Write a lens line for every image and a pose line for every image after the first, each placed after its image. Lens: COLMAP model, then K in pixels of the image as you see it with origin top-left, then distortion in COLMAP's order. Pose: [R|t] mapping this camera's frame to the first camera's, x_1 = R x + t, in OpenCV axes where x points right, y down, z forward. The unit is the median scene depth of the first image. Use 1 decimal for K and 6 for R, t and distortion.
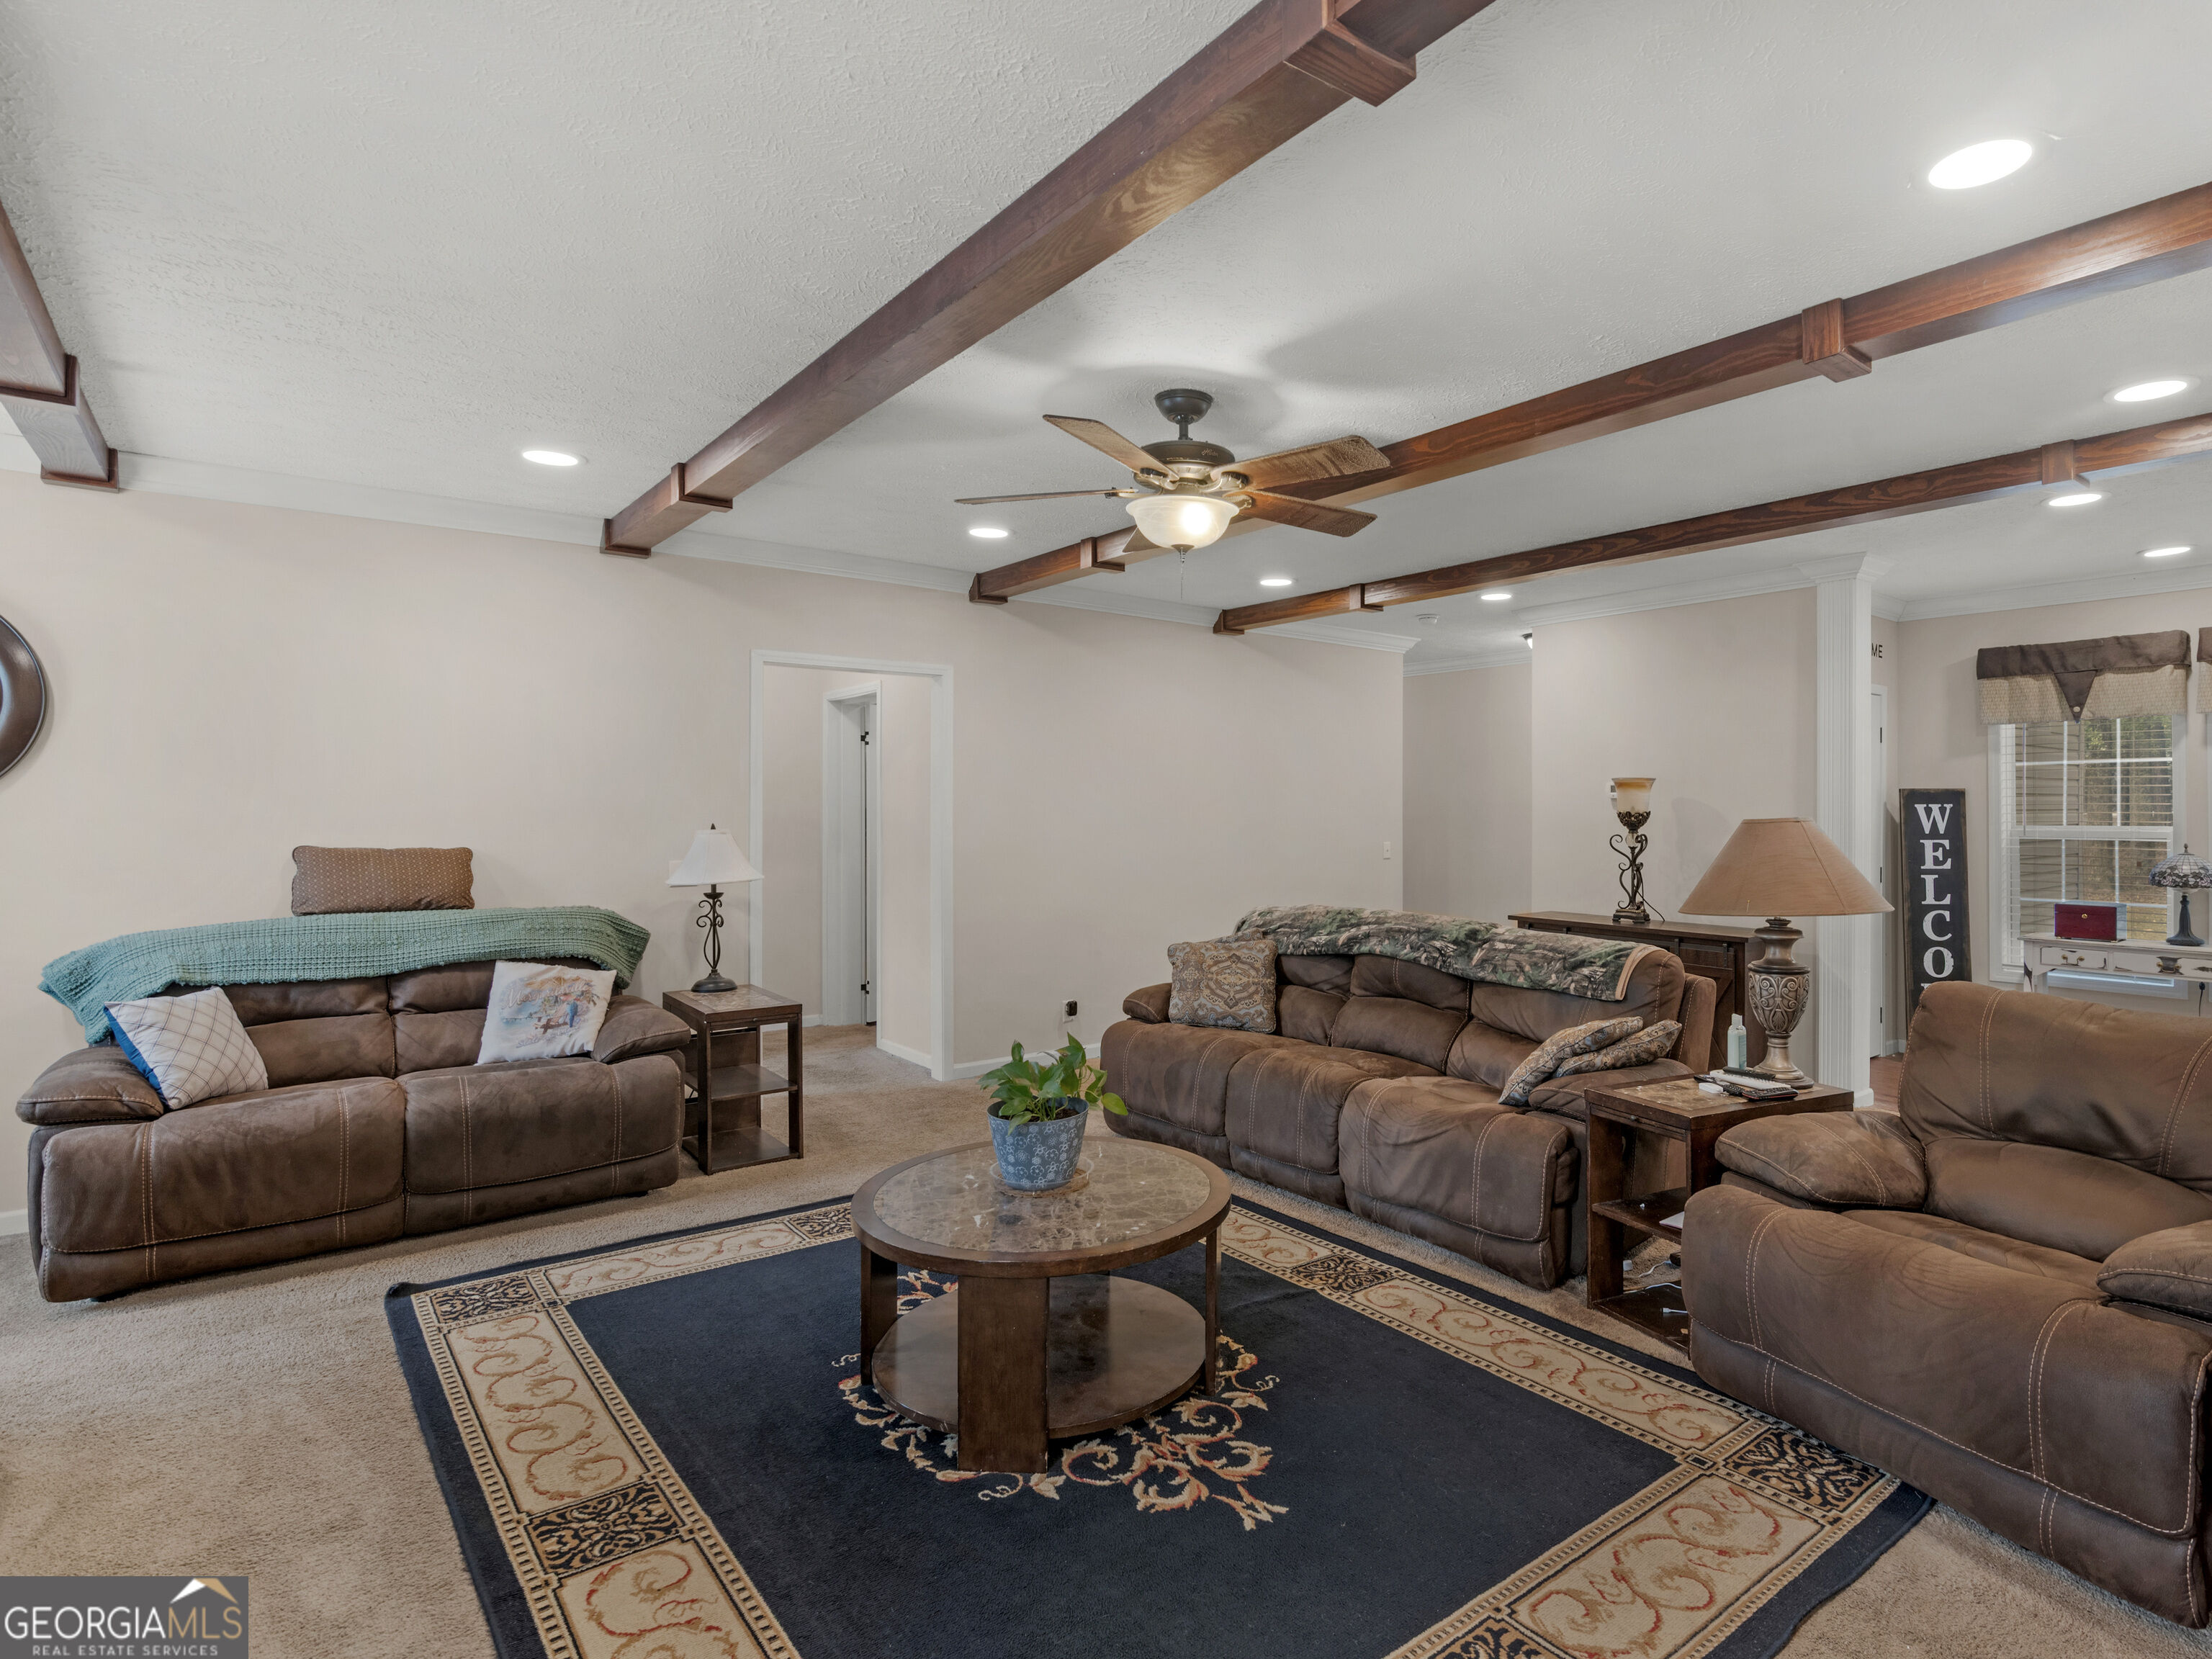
lens RADIAL K [[1158.5, 0, 1248.6], [0, 1158.5, 794.3], [0, 0, 1]] dist [-0.001976, 0.001201]
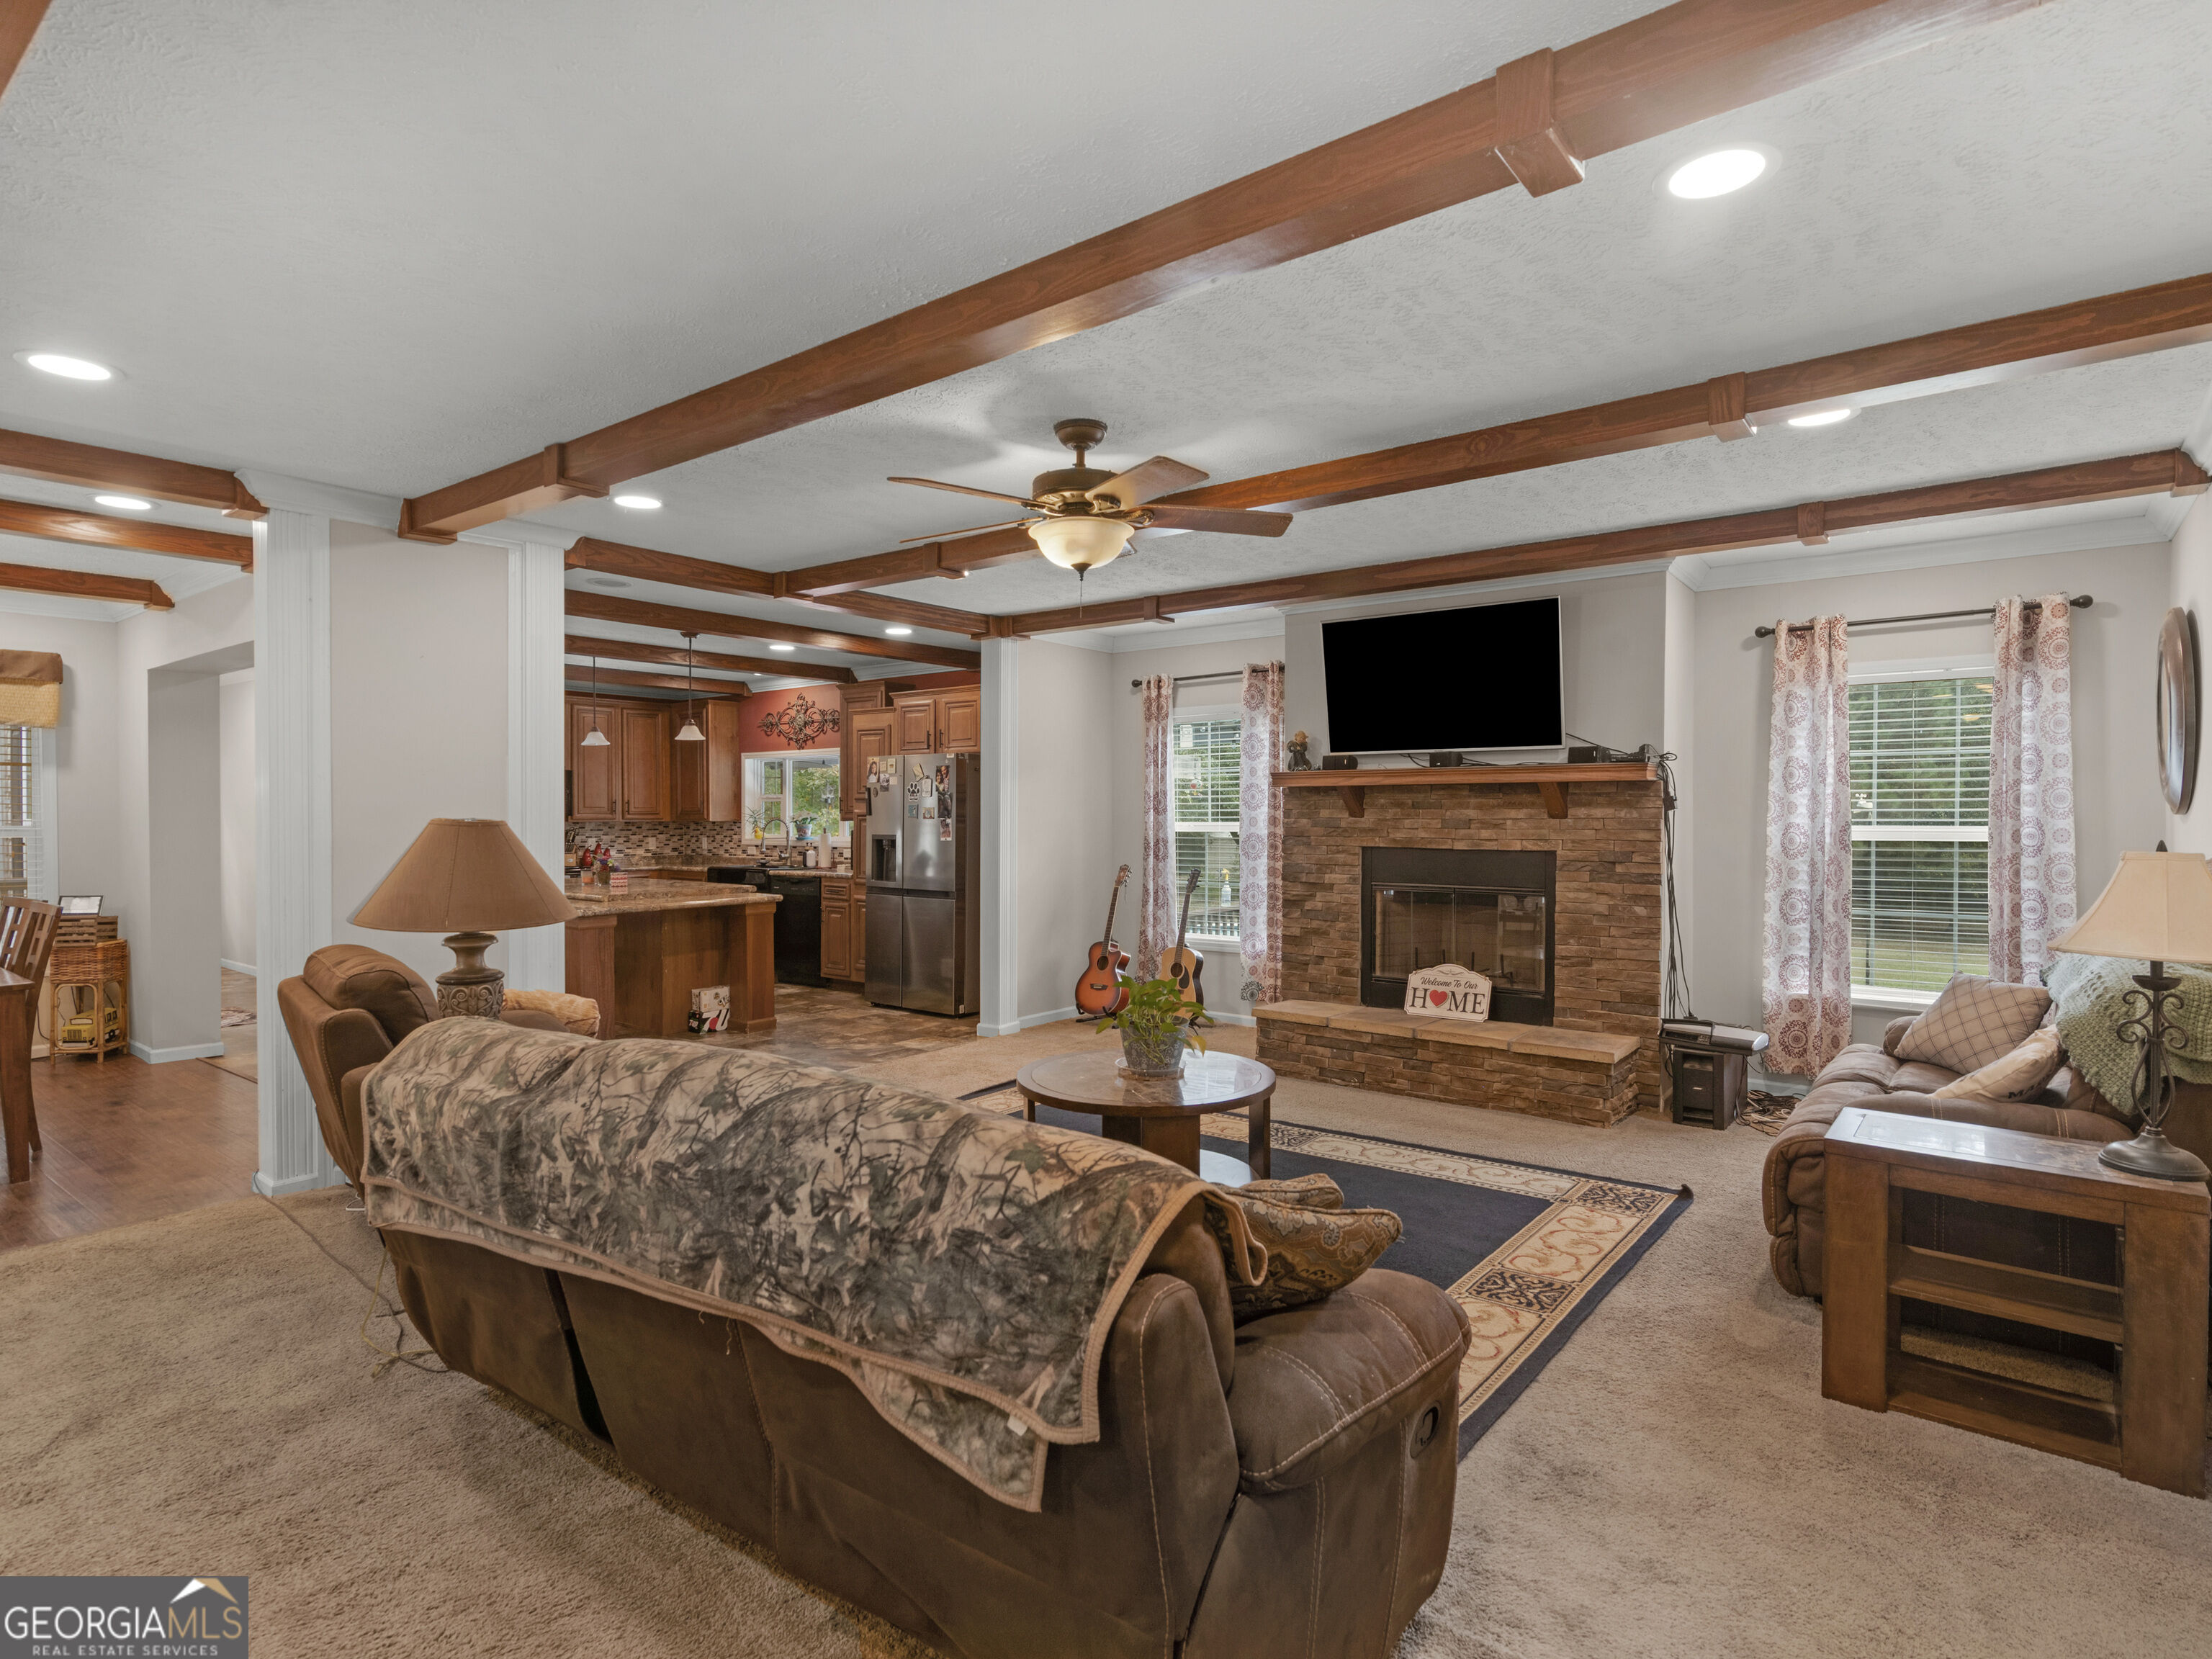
lens RADIAL K [[1165.6, 0, 1106.0], [0, 1165.6, 829.5], [0, 0, 1]] dist [-0.000827, -0.000324]
pose [[-0.981899, 0.000054, -0.189404, 0.101708], [-0.001343, 0.999973, 0.007249, 0.020750], [0.189399, 0.007372, -0.981872, 1.686293]]
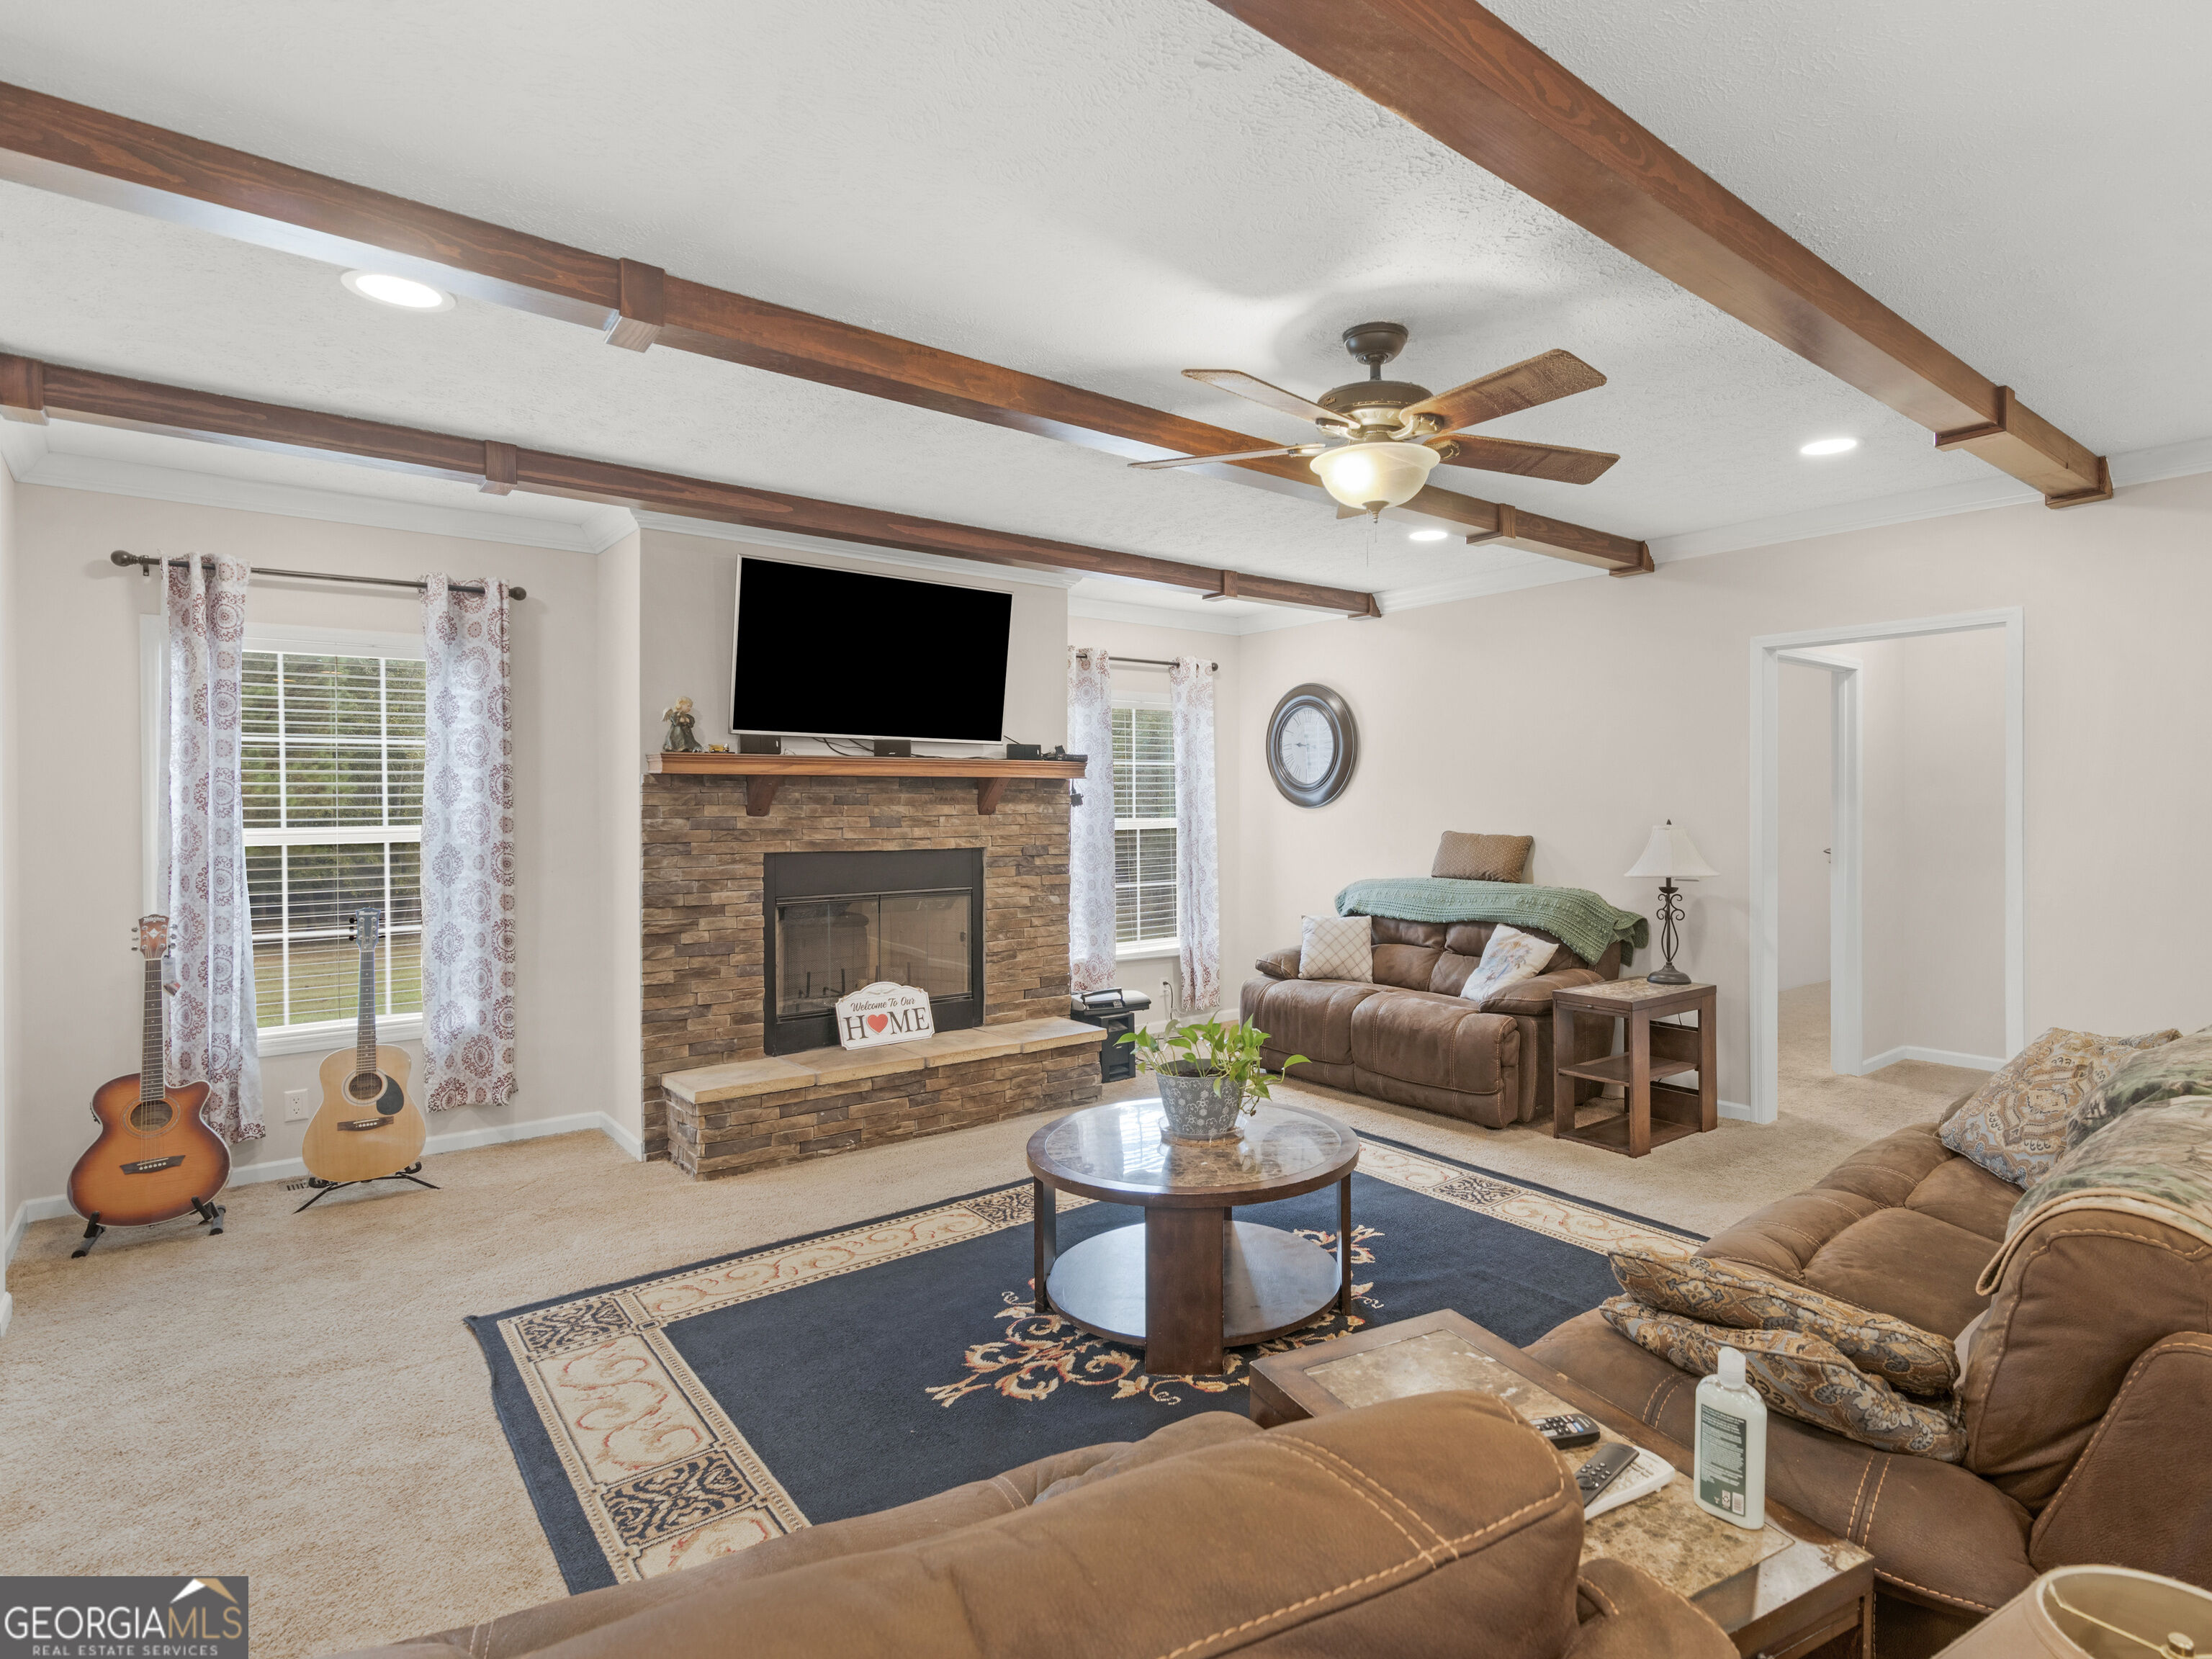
lens RADIAL K [[1161.8, 0, 1217.6], [0, 1161.8, 818.4], [0, 0, 1]] dist [-0.016164, -0.000486]
pose [[0.007491, 0.005713, -0.999956, 0.665745], [0.011956, 0.999912, 0.005803, 0.016876], [0.999900, -0.011998, 0.007422, 0.715216]]
